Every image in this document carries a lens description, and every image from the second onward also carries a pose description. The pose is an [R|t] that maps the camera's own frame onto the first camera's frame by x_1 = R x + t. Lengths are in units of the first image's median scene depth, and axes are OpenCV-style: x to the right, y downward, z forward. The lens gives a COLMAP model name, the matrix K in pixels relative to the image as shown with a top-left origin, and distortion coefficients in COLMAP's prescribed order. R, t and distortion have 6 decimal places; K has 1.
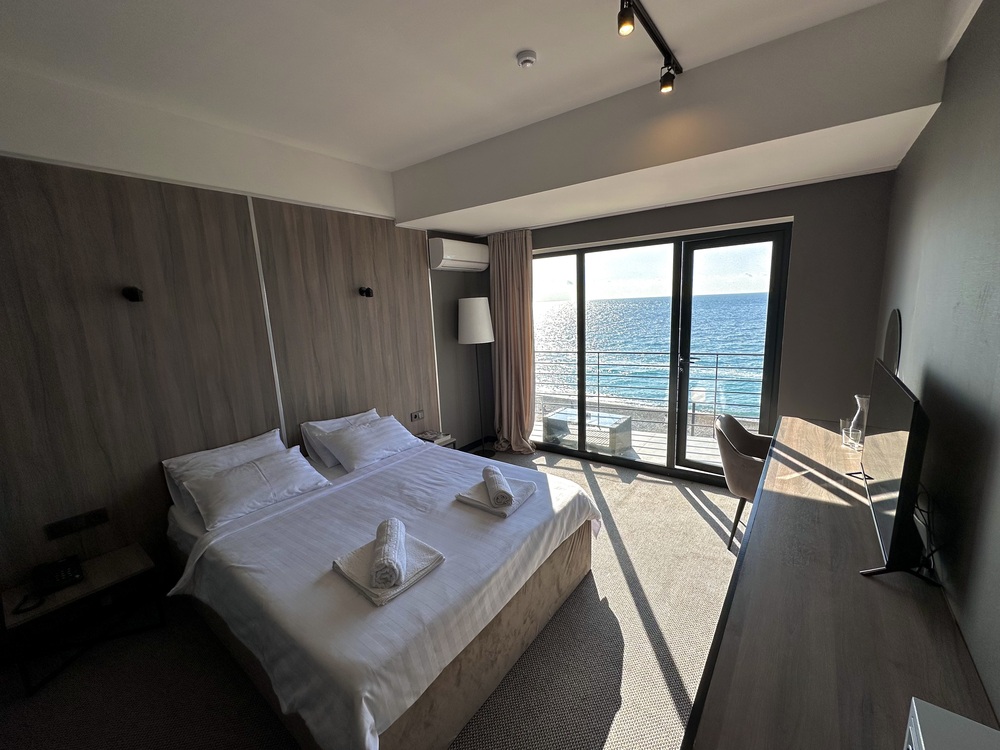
lens RADIAL K [[399.2, 0, 500.3], [0, 399.2, 373.6], [0, 0, 1]] dist [-0.003832, 0.000361]
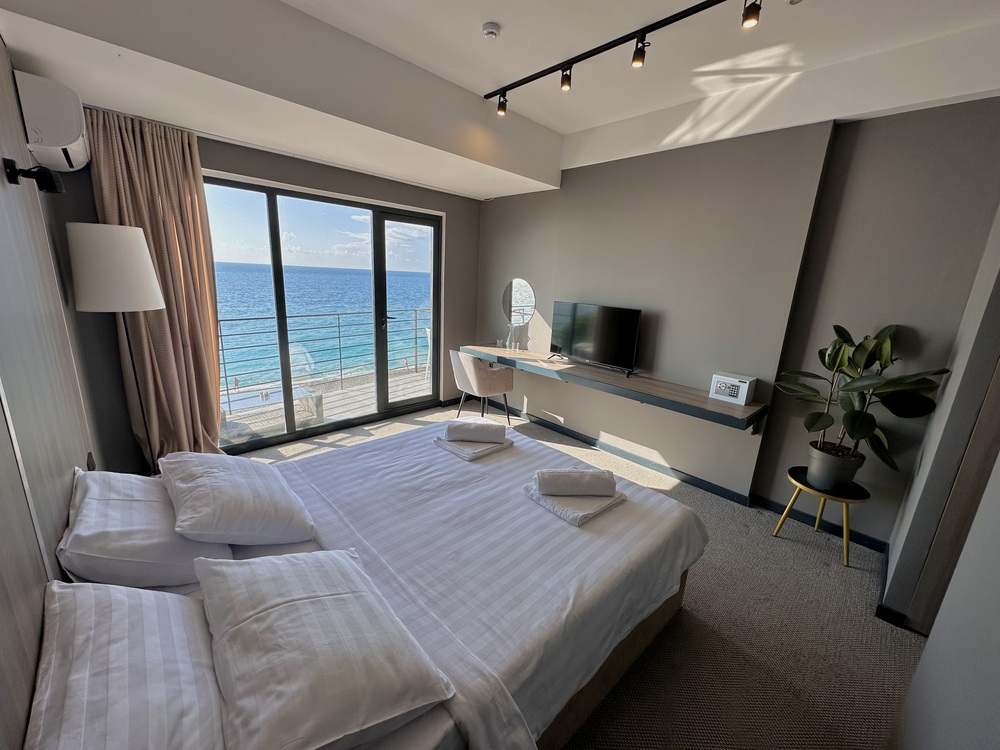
lens RADIAL K [[399.2, 0, 500.3], [0, 399.2, 373.6], [0, 0, 1]] dist [-0.003832, 0.000361]
pose [[0.157639, -0.189857, 0.969074, -0.584649], [0.114441, 0.978244, 0.173038, -0.029747], [-0.980843, 0.083624, 0.175937, 0.434304]]
